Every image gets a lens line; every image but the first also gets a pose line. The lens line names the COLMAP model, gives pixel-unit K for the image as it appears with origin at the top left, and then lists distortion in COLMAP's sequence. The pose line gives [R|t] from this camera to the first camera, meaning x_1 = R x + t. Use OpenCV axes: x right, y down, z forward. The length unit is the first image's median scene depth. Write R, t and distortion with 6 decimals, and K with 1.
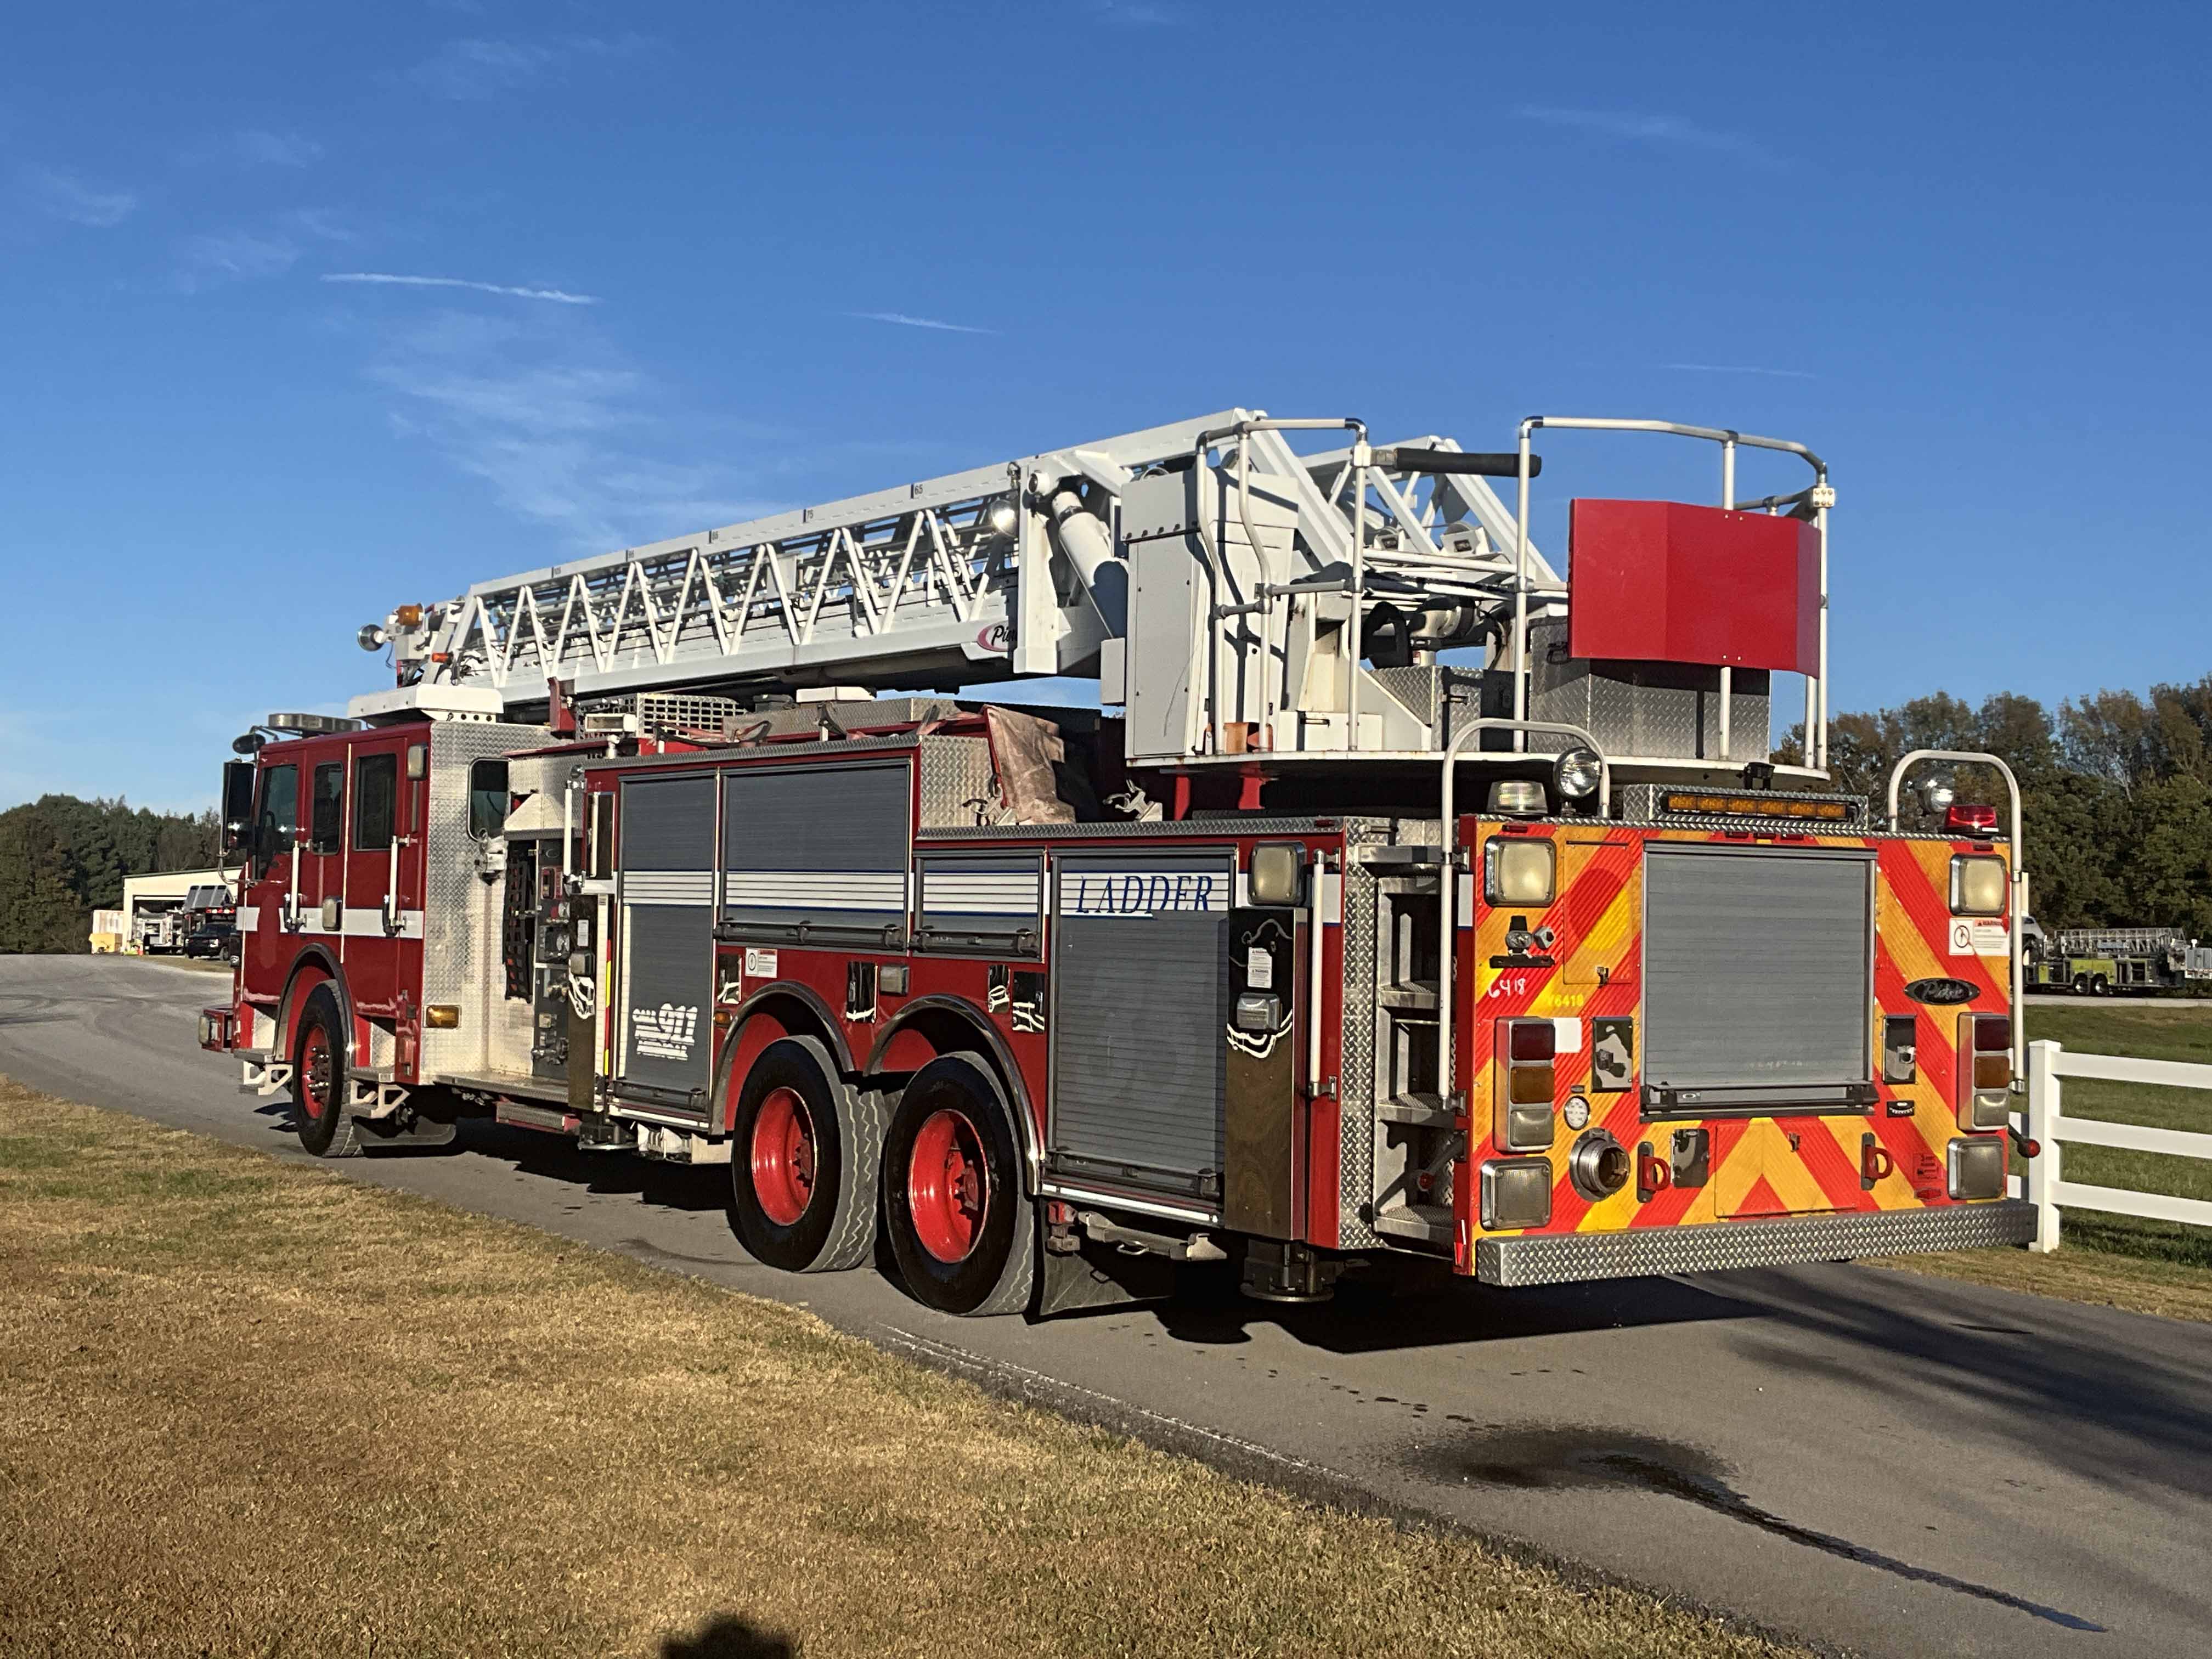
lens RADIAL K [[2702.3, 0, 1102.5], [0, 2702.3, 834.4], [0, 0, 1]] dist [-0.002527, 0.000000]
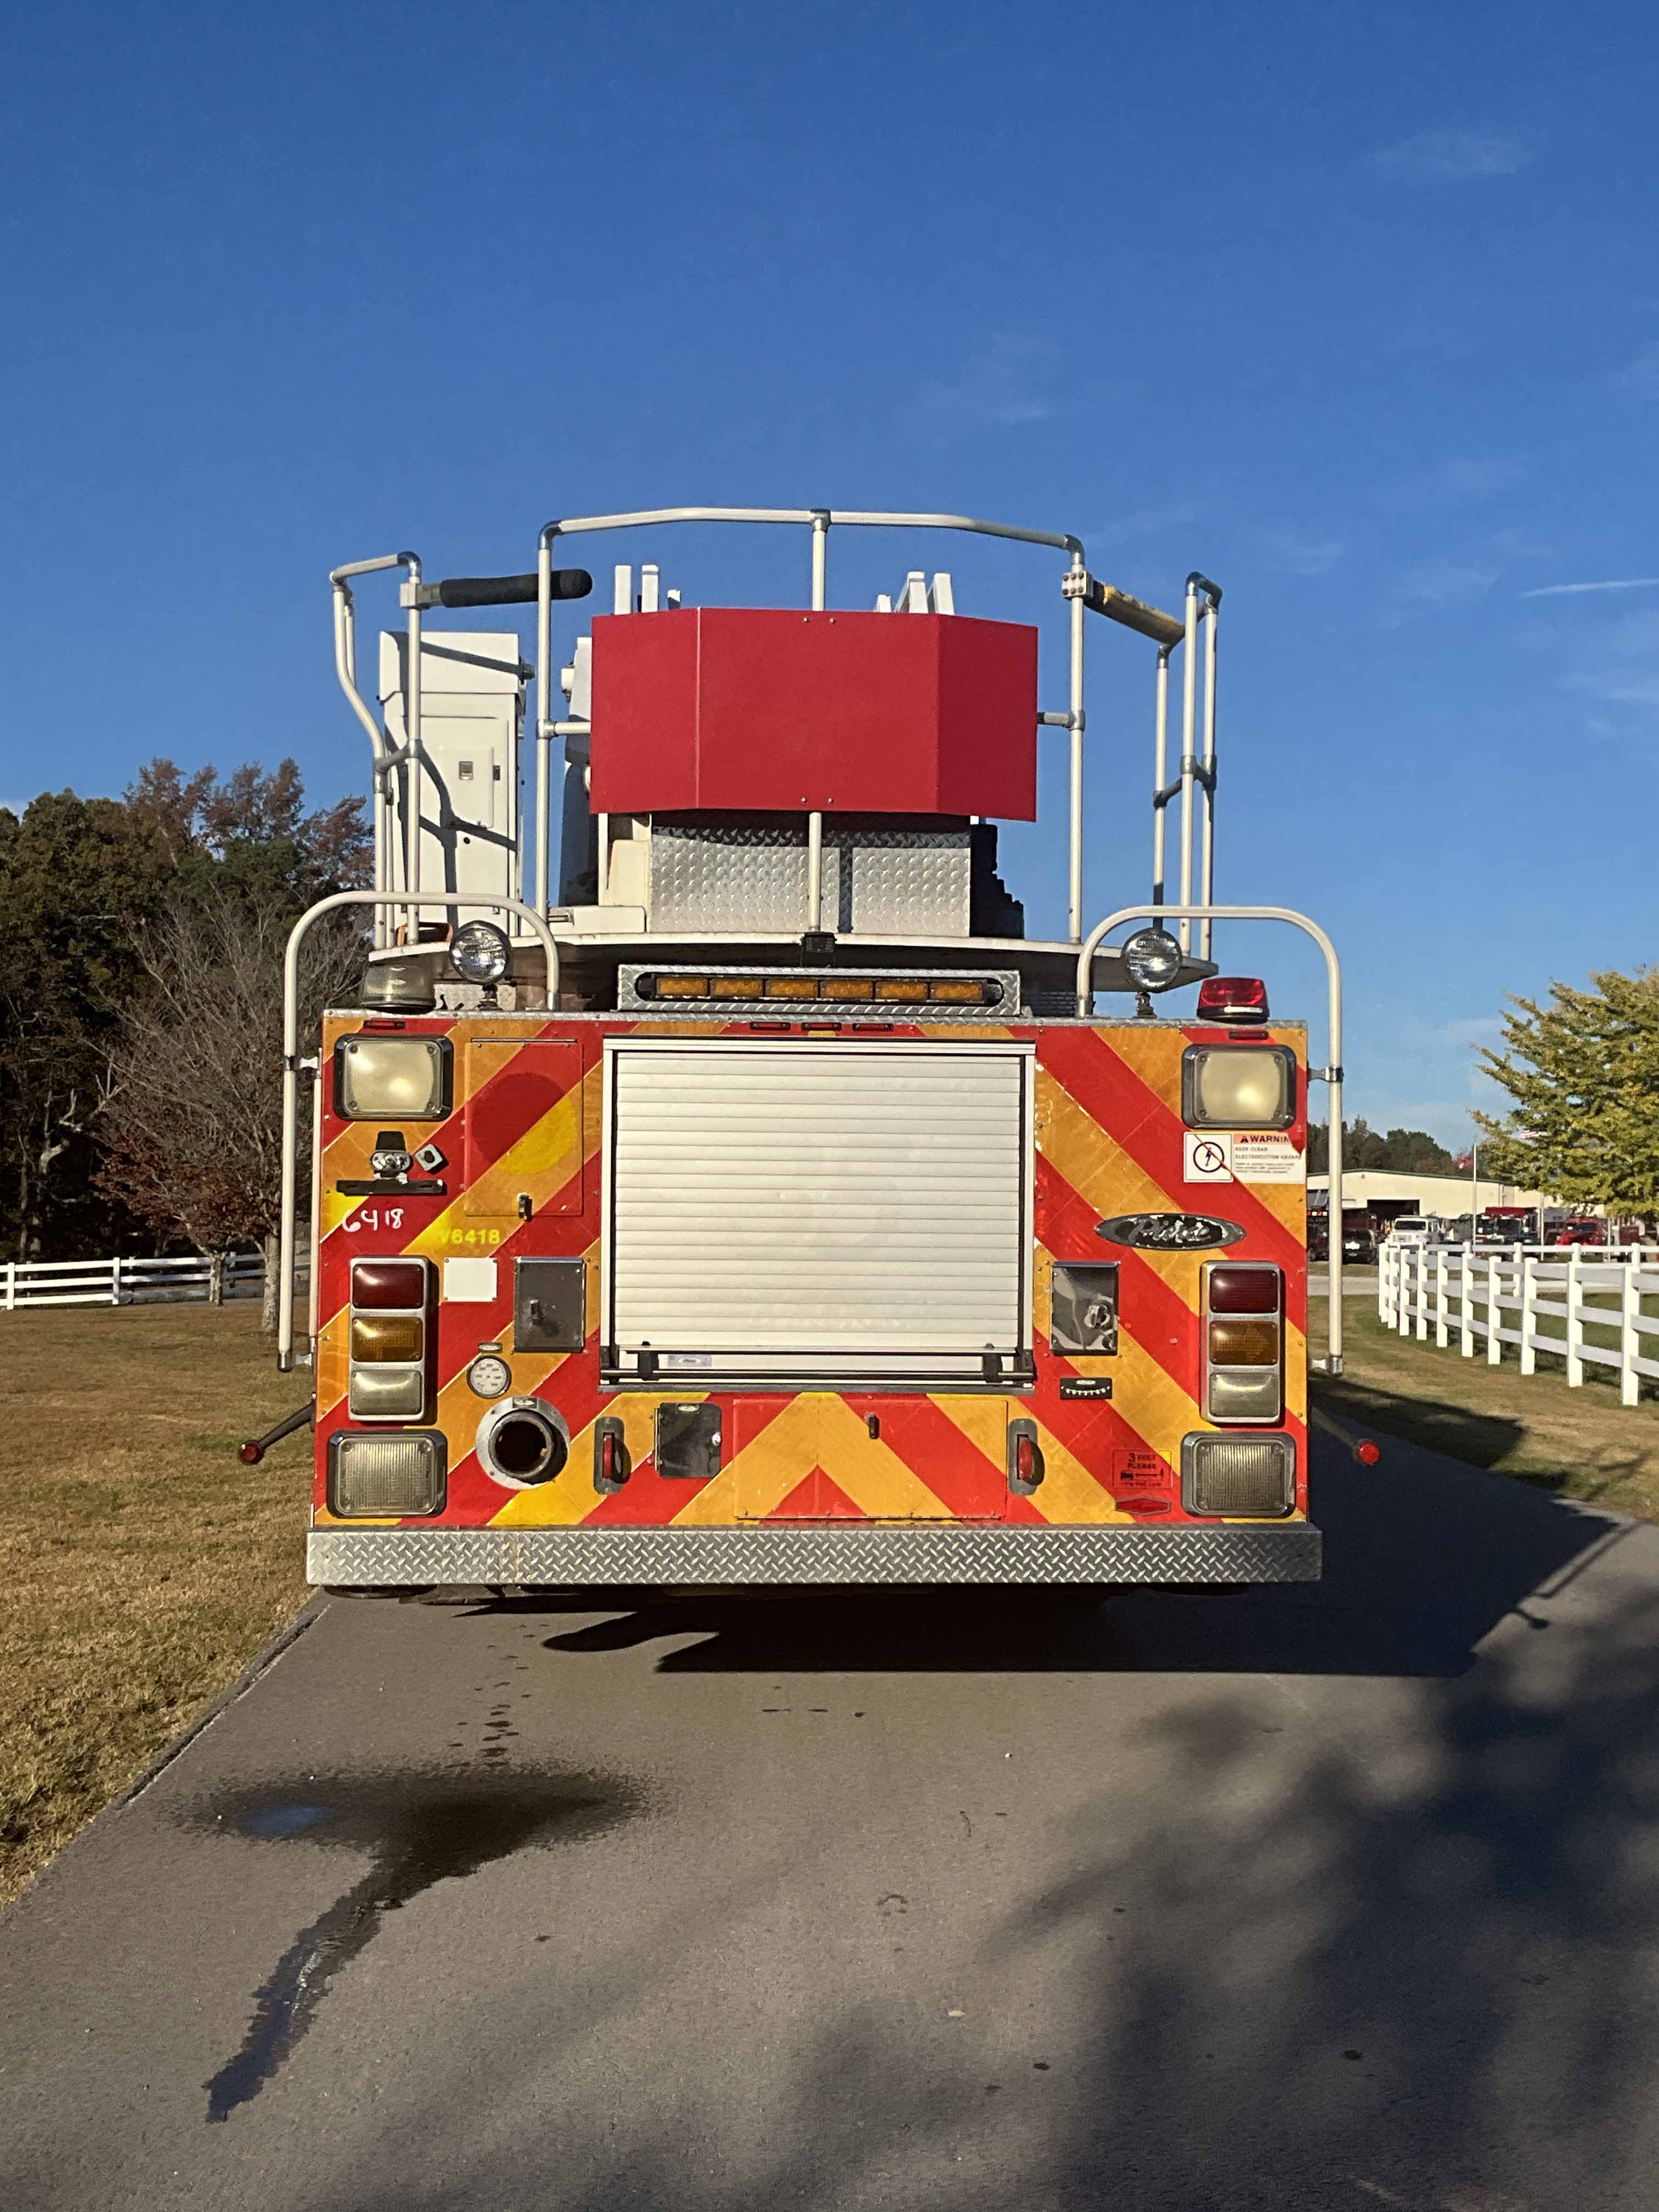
lens RADIAL K [[2702.3, 0, 829.5], [0, 2702.3, 1108.9], [0, 0, 1]] dist [-0.002527, 0.000000]
pose [[0.879142, -0.025126, -0.475898, 0.586222], [0.021188, 0.999682, -0.013639, 0.033092], [0.476089, 0.001907, 0.879395, 0.310008]]
